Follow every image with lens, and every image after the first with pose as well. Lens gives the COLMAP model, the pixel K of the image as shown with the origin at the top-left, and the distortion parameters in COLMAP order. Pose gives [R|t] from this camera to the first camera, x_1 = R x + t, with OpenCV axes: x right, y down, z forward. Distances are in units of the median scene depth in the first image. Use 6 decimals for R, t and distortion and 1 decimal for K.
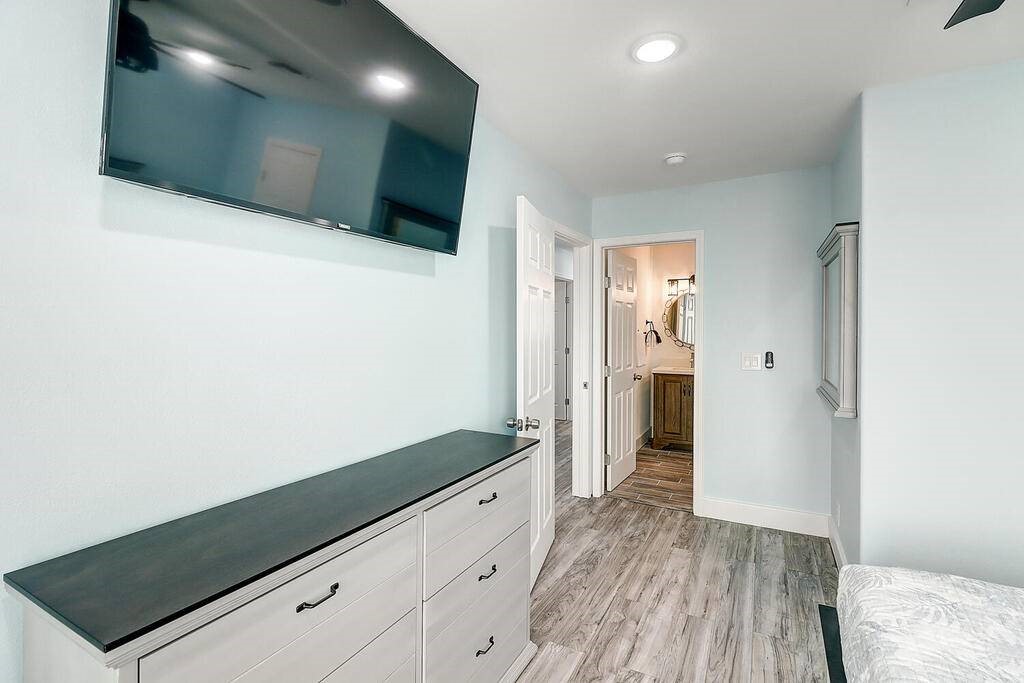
lens RADIAL K [[471.6, 0, 514.4], [0, 471.6, 336.3], [0, 0, 1]] dist [-0.015879, -0.000238]
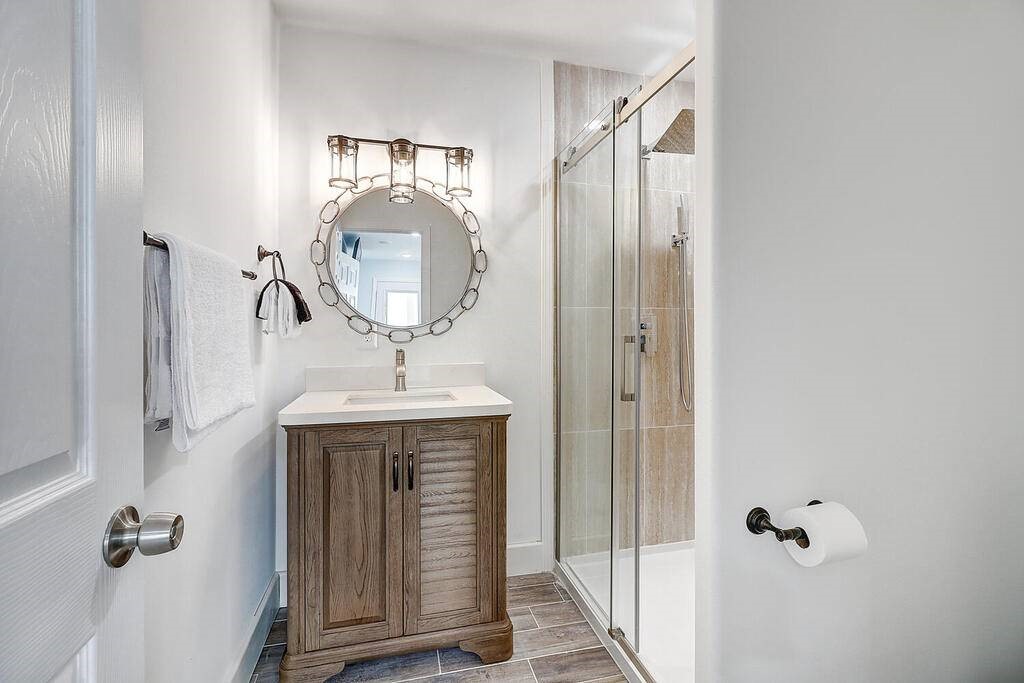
lens RADIAL K [[471.6, 0, 510.3], [0, 471.6, 337.1], [0, 0, 1]] dist [-0.015879, -0.000238]
pose [[0.731186, -0.005705, 0.682154, 0.195276], [0.000340, 0.999968, 0.007999, 0.022175], [-0.682178, -0.005617, 0.731164, 0.681026]]
